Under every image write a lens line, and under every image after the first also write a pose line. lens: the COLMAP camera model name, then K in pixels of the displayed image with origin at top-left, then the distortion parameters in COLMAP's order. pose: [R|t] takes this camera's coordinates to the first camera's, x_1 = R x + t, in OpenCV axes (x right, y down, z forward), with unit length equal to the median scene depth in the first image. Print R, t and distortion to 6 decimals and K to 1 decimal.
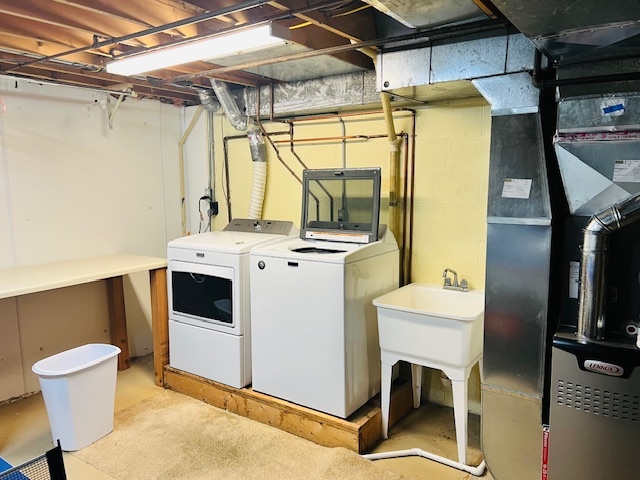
lens RADIAL K [[482.7, 0, 320.0], [0, 482.7, 240.0], [0, 0, 1]] dist [0.063570, -0.072560]
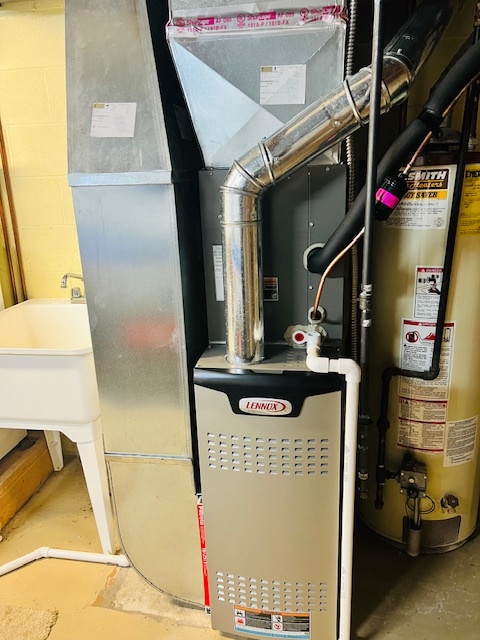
lens RADIAL K [[482.7, 0, 240.0], [0, 482.7, 320.0], [0, 0, 1]] dist [0.063570, -0.072560]
pose [[0.901831, -0.145493, 0.406857, 0.288510], [0.079541, 0.981413, 0.174647, 0.035078], [-0.424705, -0.125140, 0.896641, 0.430091]]
